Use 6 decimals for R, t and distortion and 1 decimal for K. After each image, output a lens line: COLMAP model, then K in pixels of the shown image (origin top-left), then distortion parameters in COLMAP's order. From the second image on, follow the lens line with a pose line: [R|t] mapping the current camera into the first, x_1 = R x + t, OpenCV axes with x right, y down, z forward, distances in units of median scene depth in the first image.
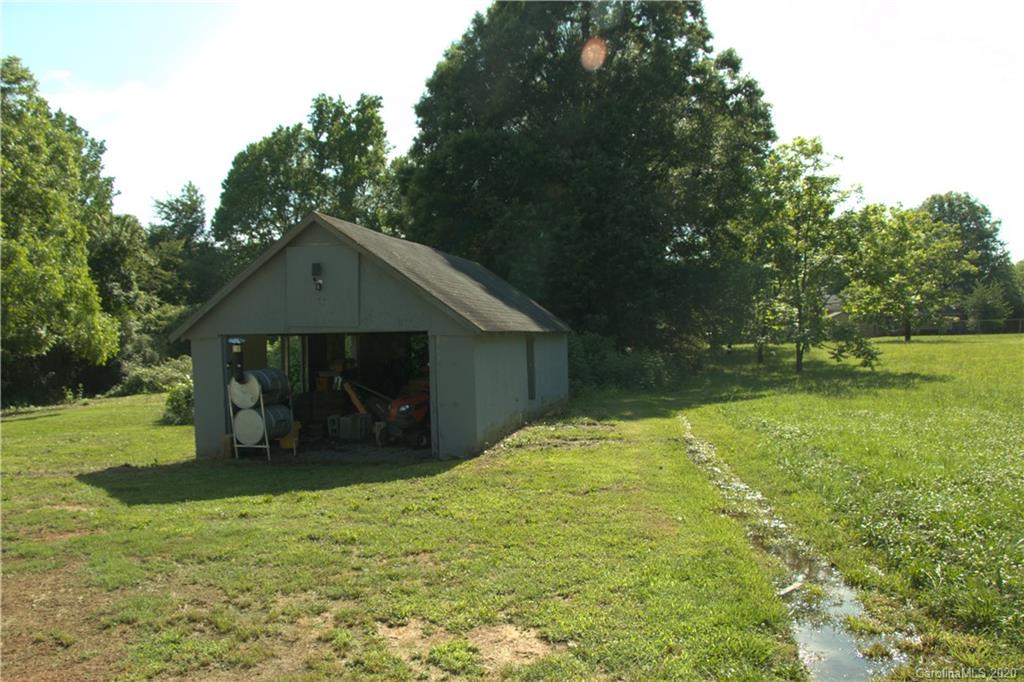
lens RADIAL K [[830.7, 0, 507.9], [0, 830.7, 355.9], [0, 0, 1]] dist [-0.194130, 0.148224]
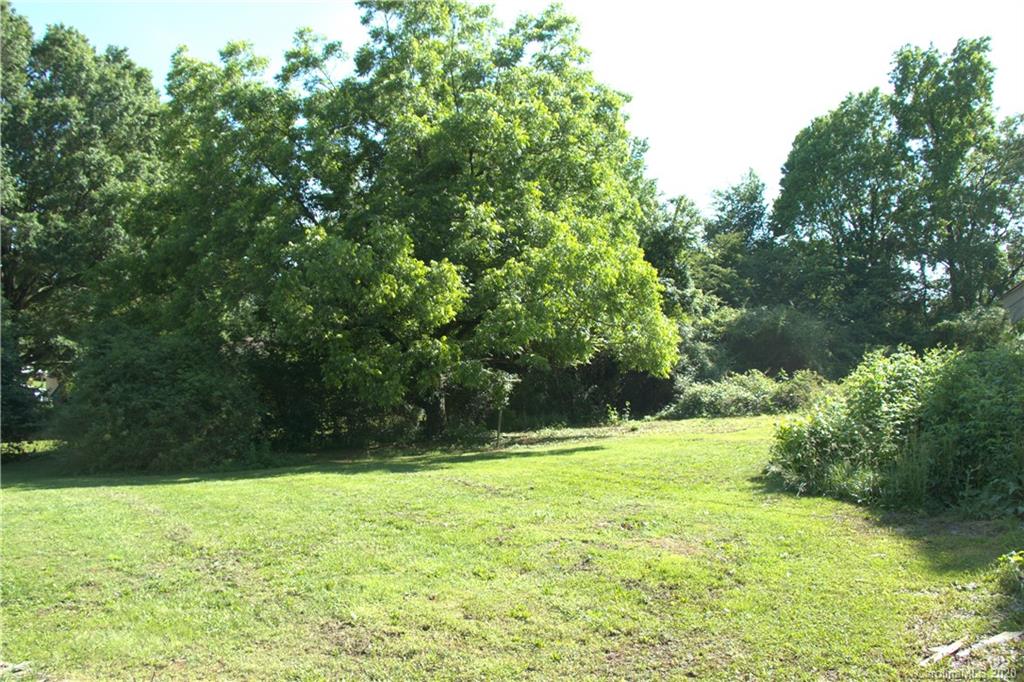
lens RADIAL K [[830.7, 0, 507.9], [0, 830.7, 355.9], [0, 0, 1]] dist [-0.194130, 0.148224]
pose [[0.810103, 0.017163, -0.586036, -0.119068], [-0.027941, 0.999566, -0.009351, 0.000131], [0.585622, 0.023950, 0.810231, 0.203618]]
